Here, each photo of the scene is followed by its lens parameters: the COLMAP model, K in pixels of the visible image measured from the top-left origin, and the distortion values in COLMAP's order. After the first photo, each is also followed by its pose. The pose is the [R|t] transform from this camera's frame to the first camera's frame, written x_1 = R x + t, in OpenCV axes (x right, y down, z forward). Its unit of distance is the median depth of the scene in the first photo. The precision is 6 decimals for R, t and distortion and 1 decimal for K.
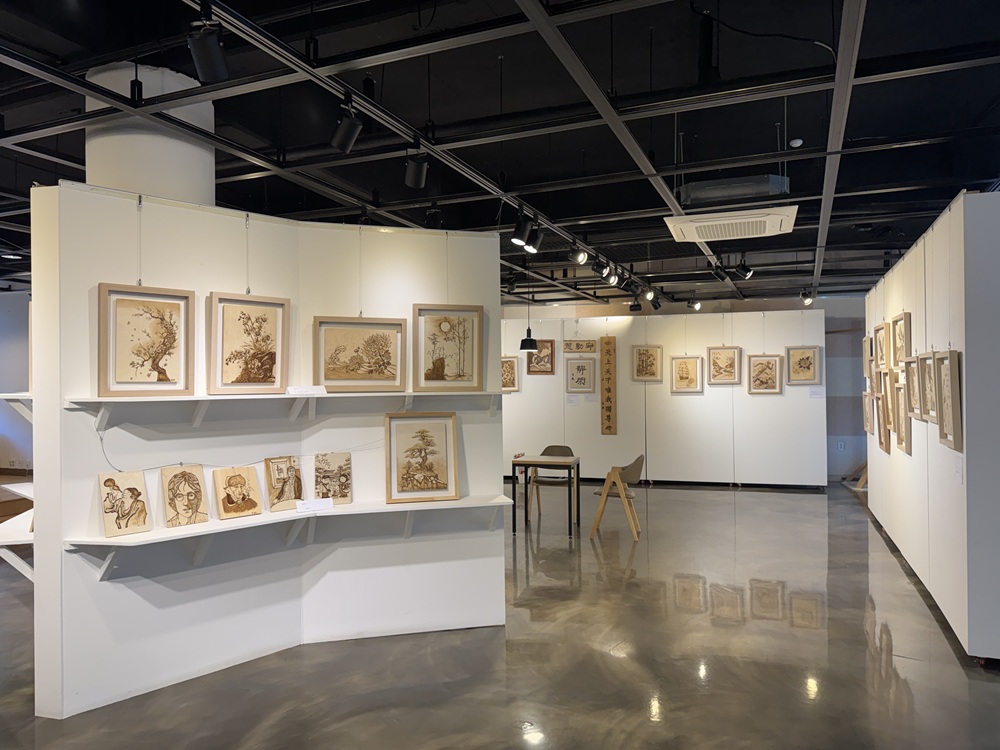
lens RADIAL K [[713.7, 0, 496.2], [0, 713.7, 376.7], [0, 0, 1]] dist [-0.030214, 0.011994]
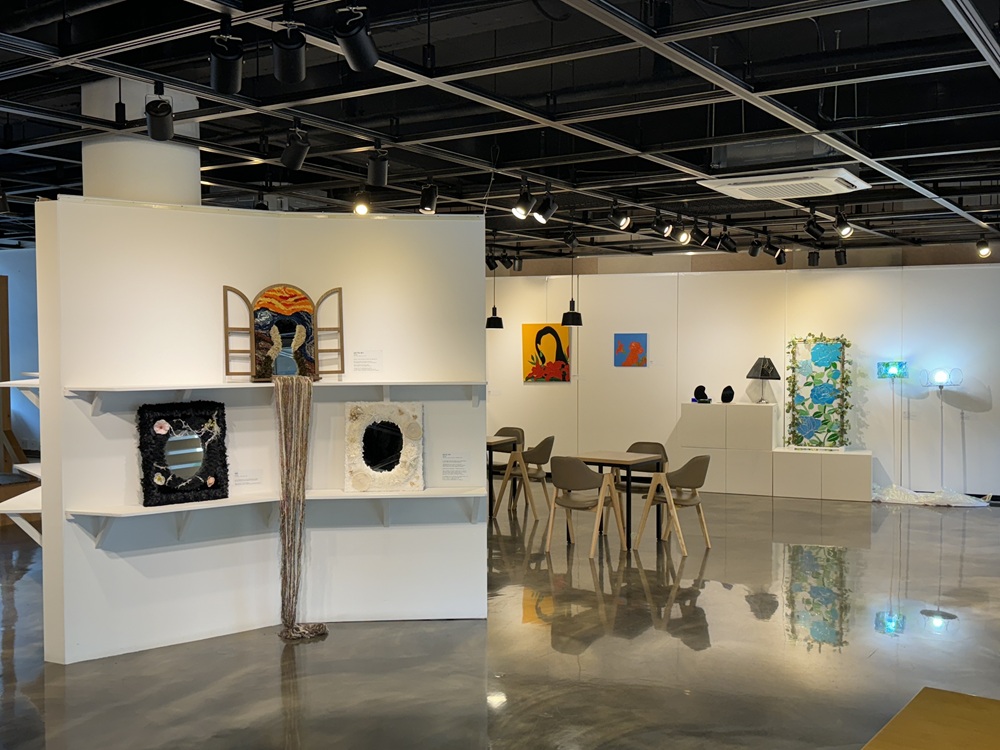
lens RADIAL K [[1042.5, 0, 501.7], [0, 1042.5, 375.0], [0, 0, 1]] dist [-0.009050, 0.000000]
pose [[0.986700, 0.009744, -0.162258, 0.312965], [-0.002916, 0.999102, 0.042270, -0.056170], [0.162524, -0.041235, 0.985843, -0.474738]]
